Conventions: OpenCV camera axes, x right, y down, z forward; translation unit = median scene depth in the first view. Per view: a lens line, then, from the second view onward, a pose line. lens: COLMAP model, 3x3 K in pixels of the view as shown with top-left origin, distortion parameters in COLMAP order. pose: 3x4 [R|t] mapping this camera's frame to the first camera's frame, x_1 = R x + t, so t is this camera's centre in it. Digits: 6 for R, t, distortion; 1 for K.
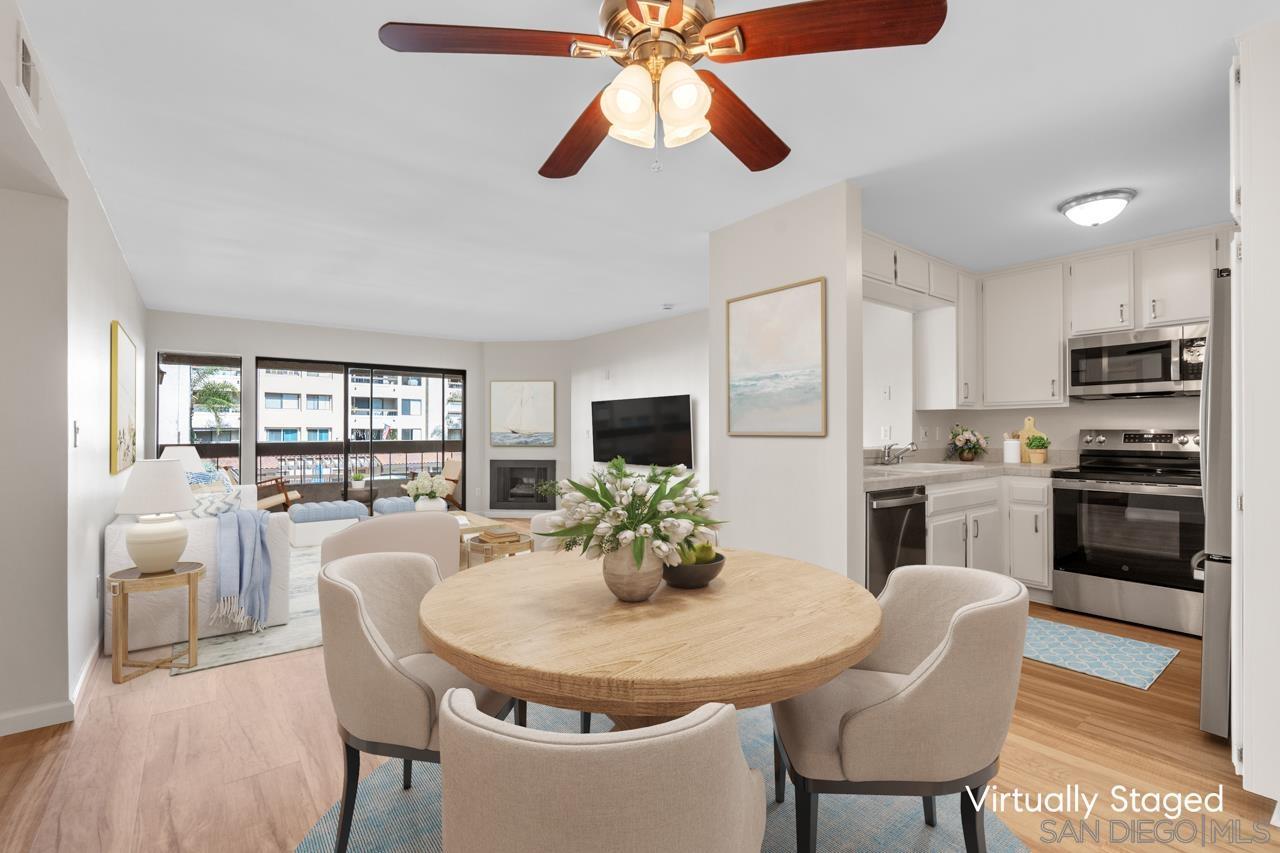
lens RADIAL K [[565.2, 0, 647.5], [0, 565.2, 424.9], [0, 0, 1]] dist [-0.003397, -0.000528]
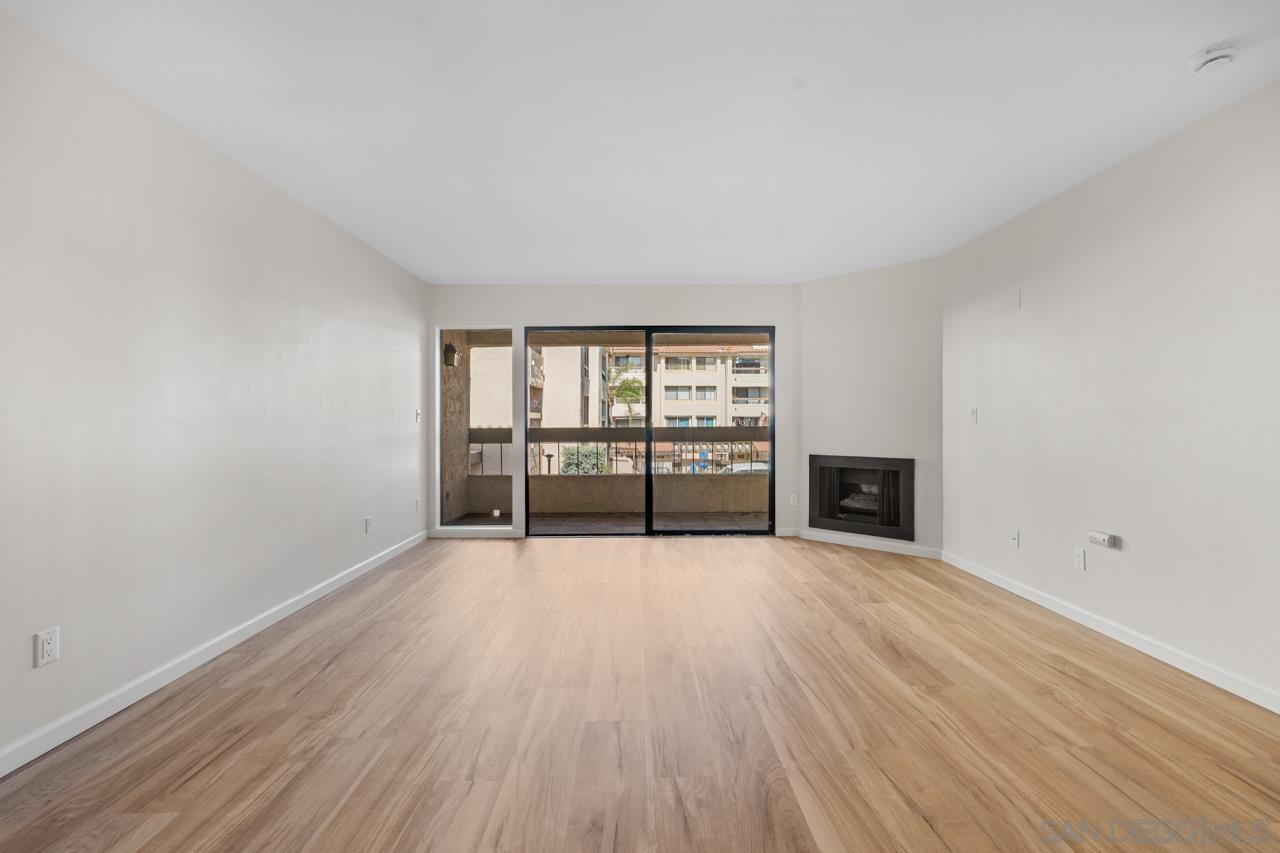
lens RADIAL K [[565.2, 0, 642.4], [0, 565.2, 427.1], [0, 0, 1]] dist [-0.003397, -0.000528]
pose [[0.792569, 0.002515, -0.609778, -0.049289], [0.013417, 0.999677, 0.021561, 0.023017], [0.609635, -0.025270, 0.792279, 0.691108]]
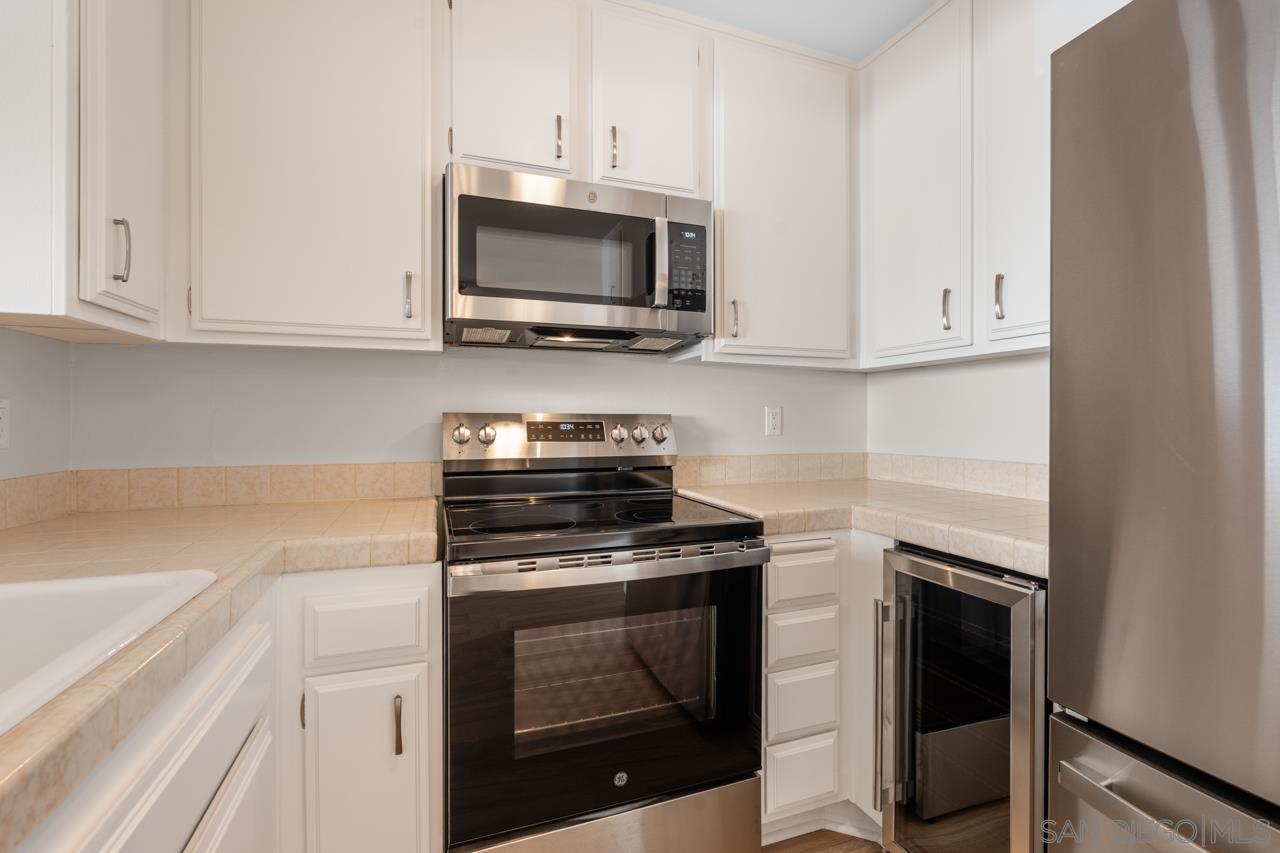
lens RADIAL K [[565.2, 0, 648.0], [0, 565.2, 419.9], [0, 0, 1]] dist [-0.003397, -0.000528]
pose [[0.303005, -0.000258, 0.952989, 0.427165], [-0.009669, 0.999948, 0.003345, 0.011453], [-0.952940, -0.010228, 0.302987, 0.753123]]
